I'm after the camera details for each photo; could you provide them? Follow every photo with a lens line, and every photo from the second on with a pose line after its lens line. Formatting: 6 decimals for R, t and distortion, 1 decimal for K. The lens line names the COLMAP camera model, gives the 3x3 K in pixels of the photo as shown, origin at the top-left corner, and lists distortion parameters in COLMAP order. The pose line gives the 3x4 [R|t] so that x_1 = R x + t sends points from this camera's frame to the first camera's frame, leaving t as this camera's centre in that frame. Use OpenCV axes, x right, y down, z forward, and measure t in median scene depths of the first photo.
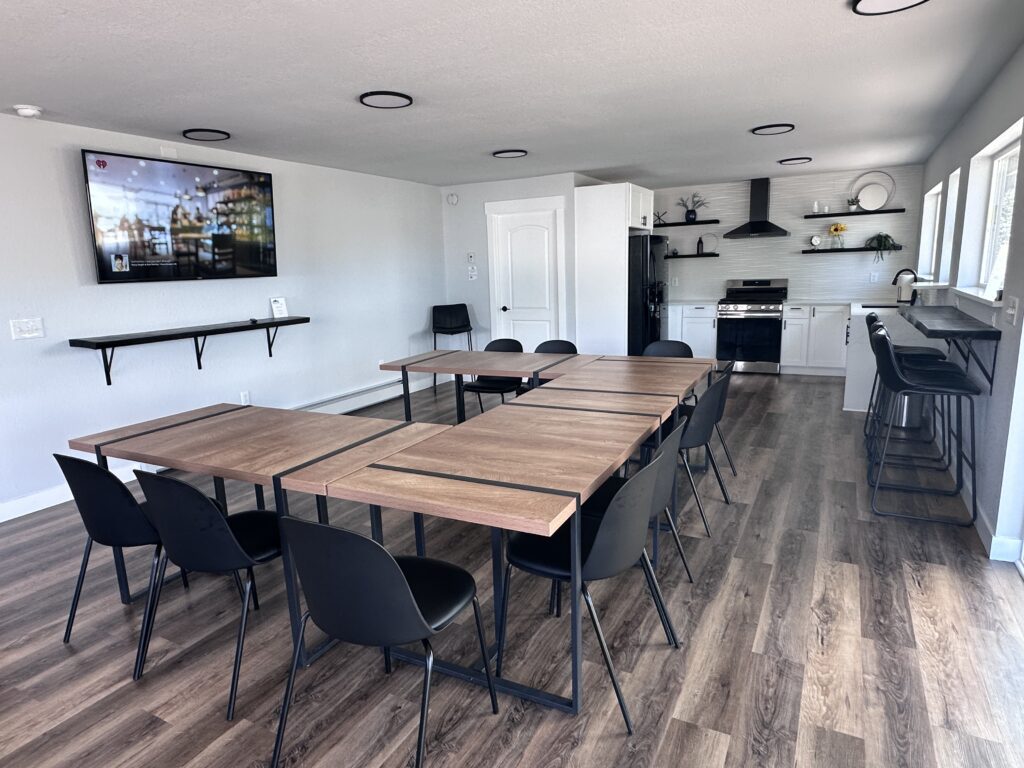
lens RADIAL K [[627.4, 0, 511.8], [0, 627.4, 395.3], [0, 0, 1]] dist [-0.007810, -0.000328]
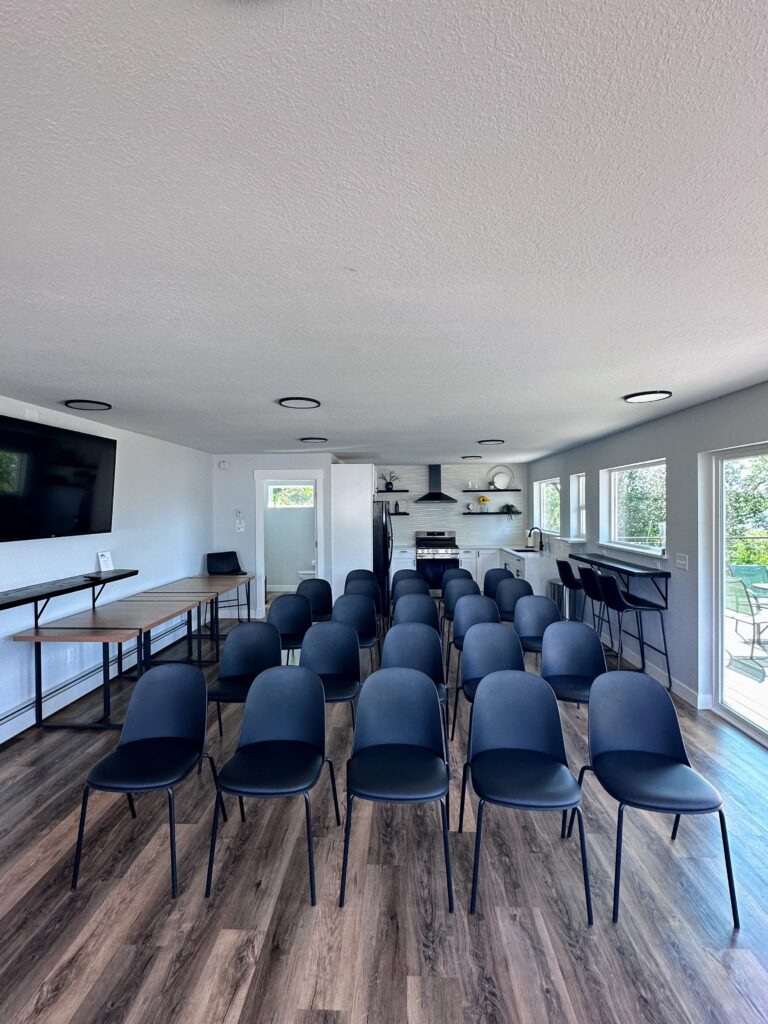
lens RADIAL K [[501.5, 0, 381.9], [0, 501.5, 505.1], [0, 0, 1]] dist [0.000016, -0.001013]
pose [[0.895345, 0.028530, 0.444458, -0.256263], [0.065716, 0.978560, -0.195198, -0.029221], [-0.440498, 0.203977, 0.874274, 0.034529]]
